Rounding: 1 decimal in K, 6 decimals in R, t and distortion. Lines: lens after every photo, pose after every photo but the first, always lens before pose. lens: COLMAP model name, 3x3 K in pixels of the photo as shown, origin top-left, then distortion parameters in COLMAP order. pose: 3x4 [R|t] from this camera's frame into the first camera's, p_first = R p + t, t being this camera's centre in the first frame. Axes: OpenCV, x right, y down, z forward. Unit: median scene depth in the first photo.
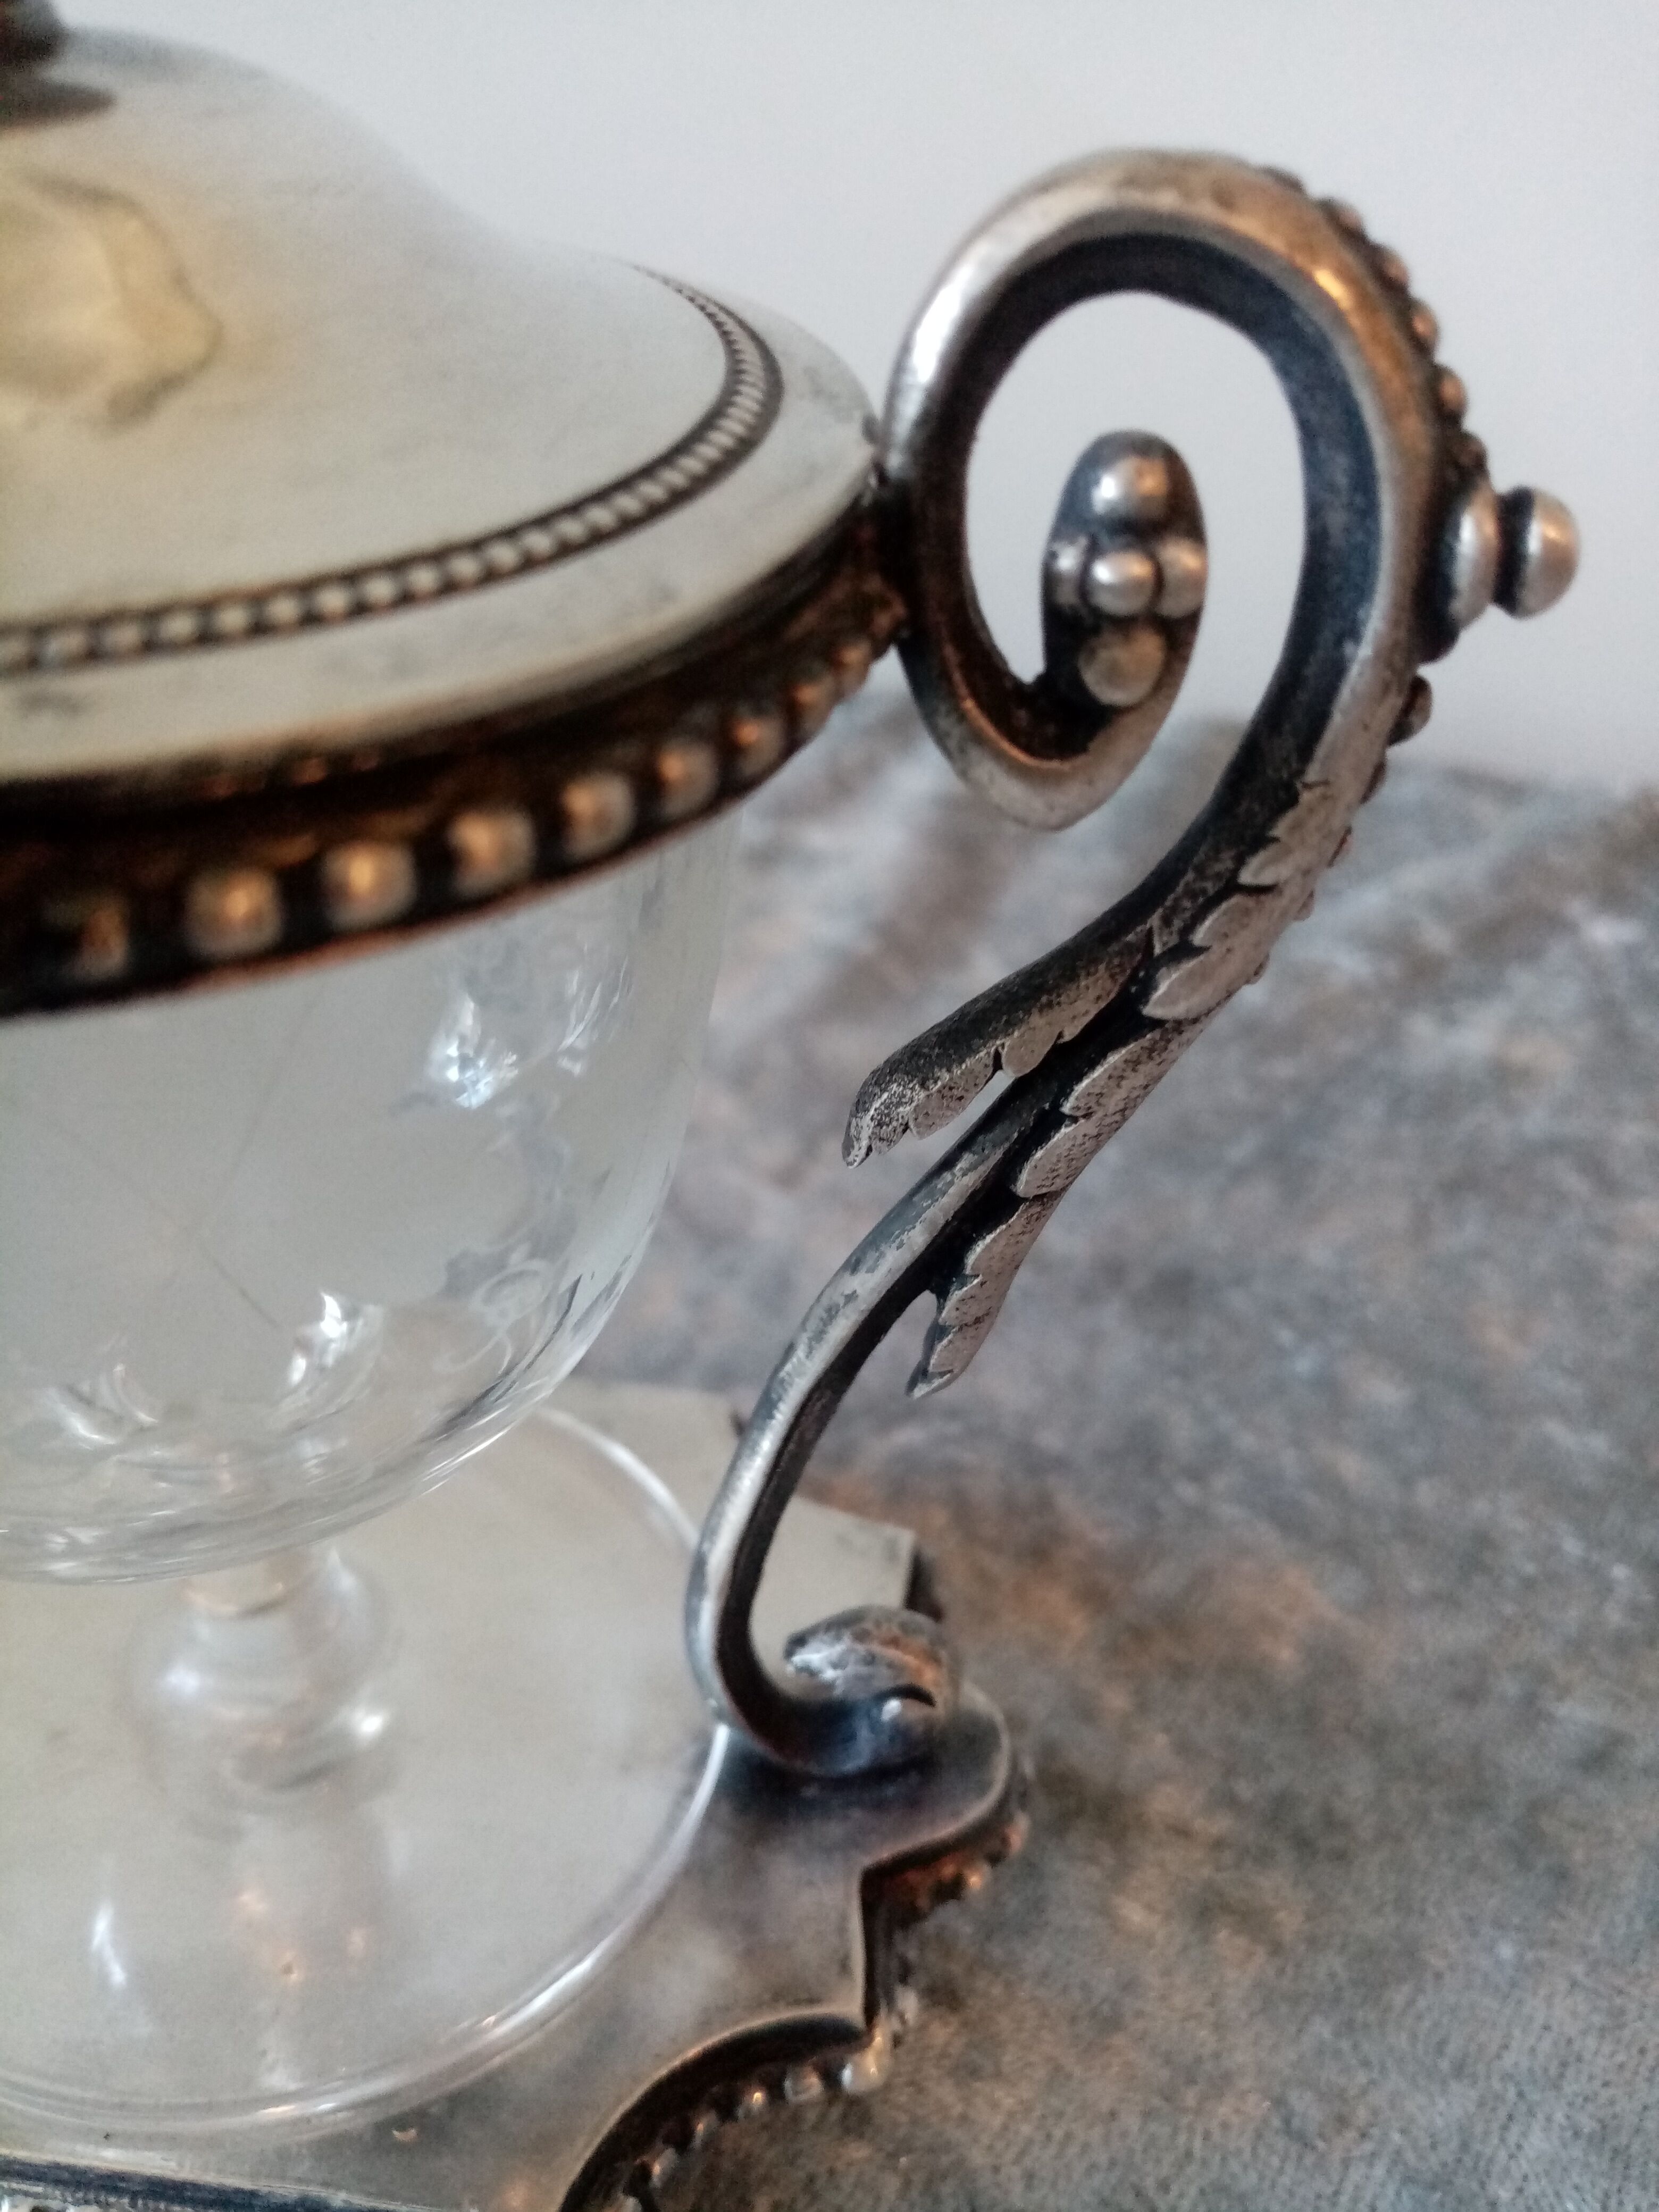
lens RADIAL K [[1822.5, 0, 829.5], [0, 1822.5, 1106.0], [0, 0, 1]] dist [-0.068480, -0.008693]
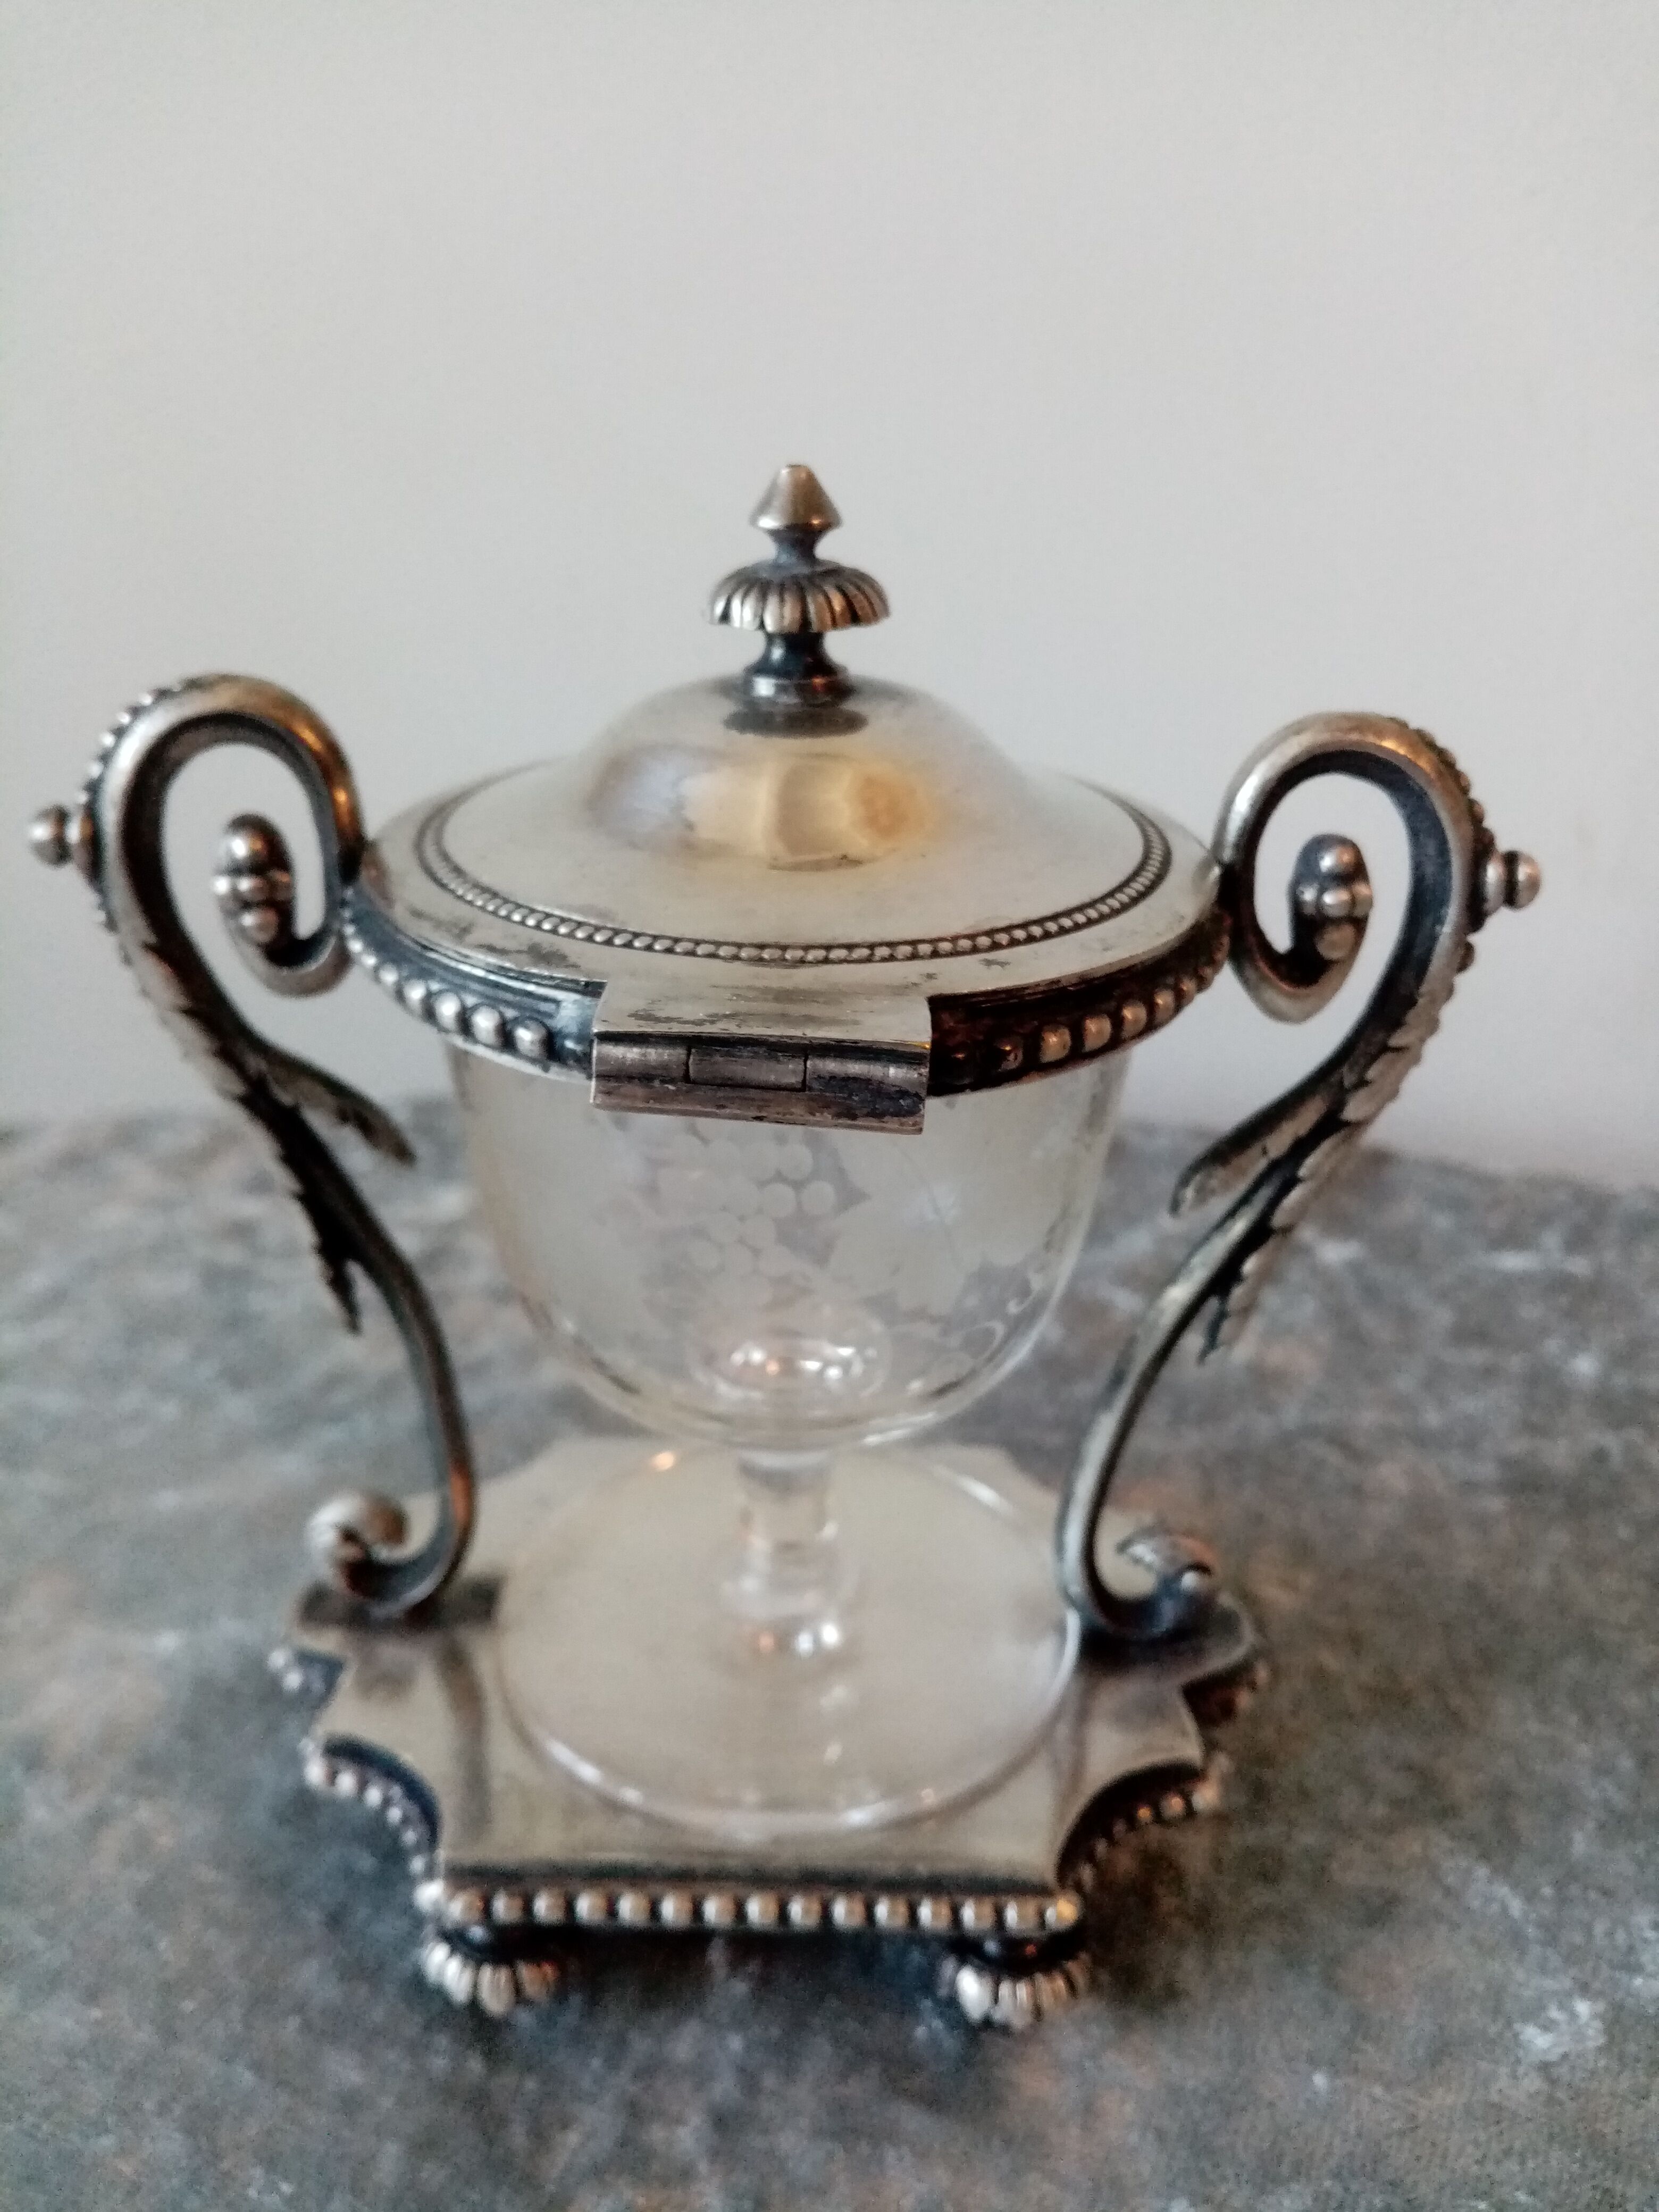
lens RADIAL K [[1837.5, 0, 829.5], [0, 1837.5, 1106.0], [0, 0, 1]] dist [-0.051773, 0.000169]
pose [[0.996680, -0.048201, 0.065618, -0.543358], [0.059048, 0.982802, -0.174966, 0.267418], [-0.056056, 0.178260, 0.982386, -0.967076]]
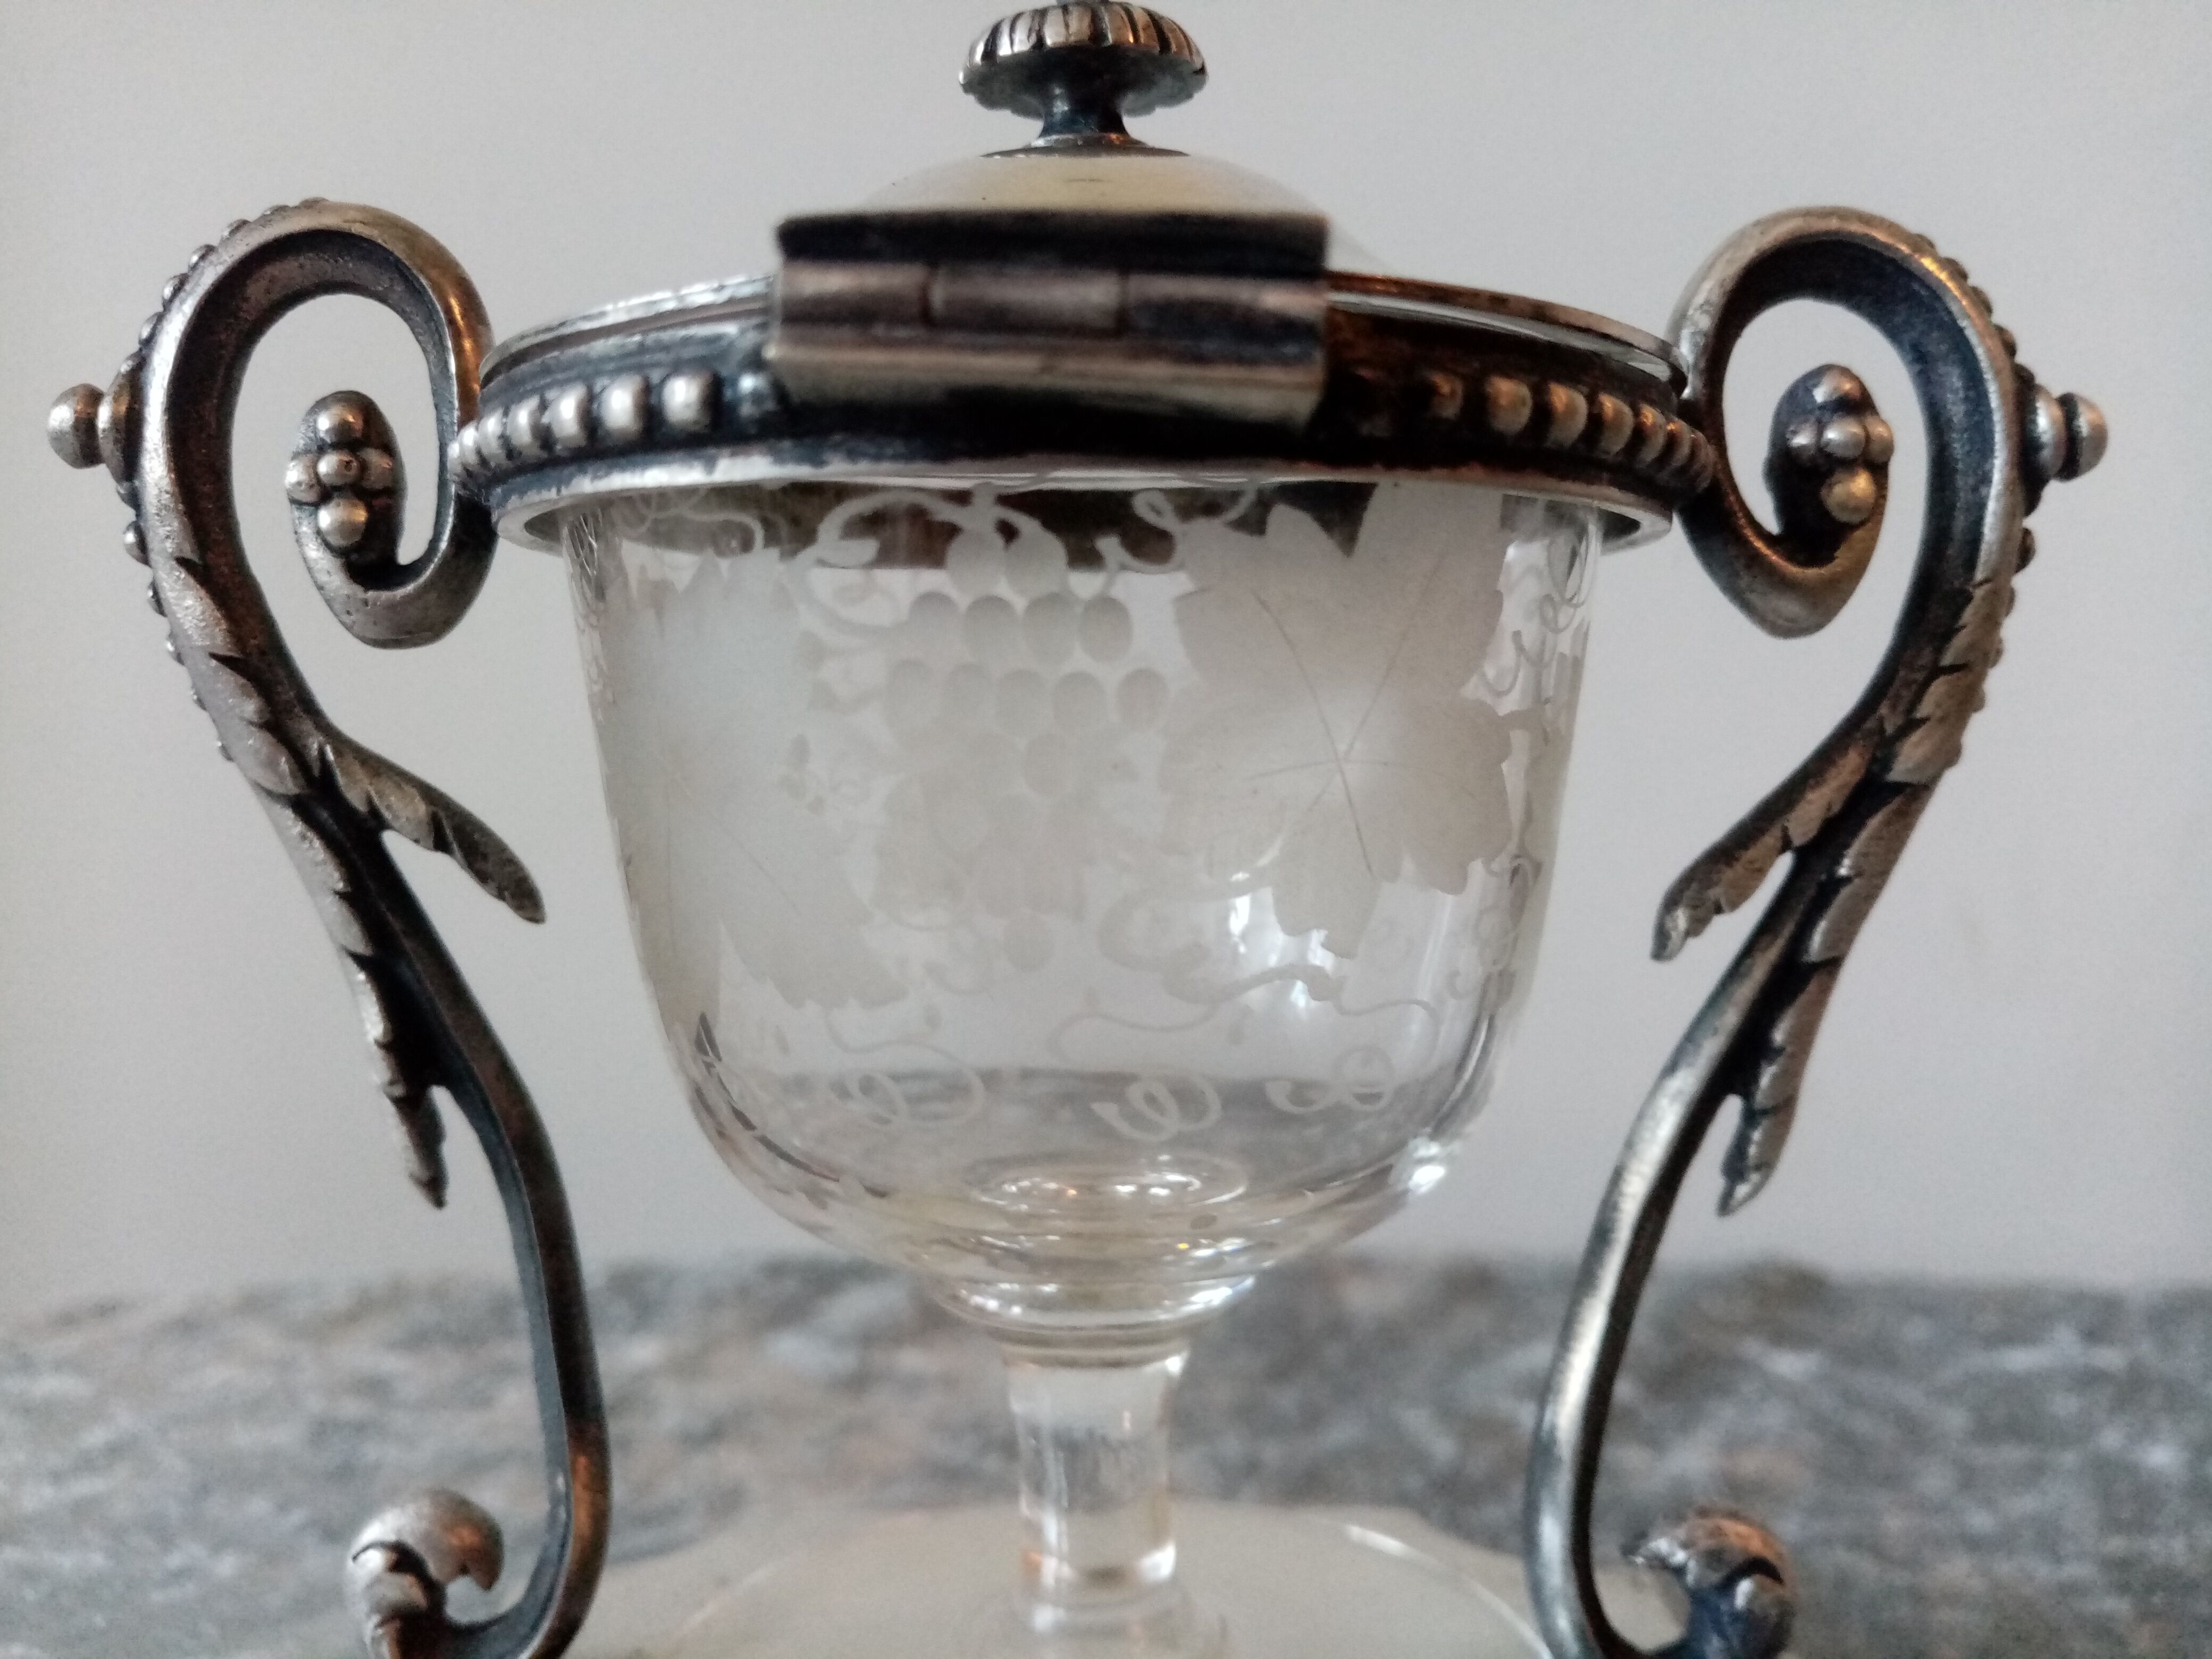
lens RADIAL K [[1837.5, 0, 1106.0], [0, 1837.5, 829.5], [0, 0, 1]] dist [-0.051773, 0.000169]
pose [[0.995215, -0.045774, 0.086322, -0.564175], [0.084795, 0.843565, -0.530291, 0.698773], [-0.048544, 0.535073, 0.843410, -0.084322]]
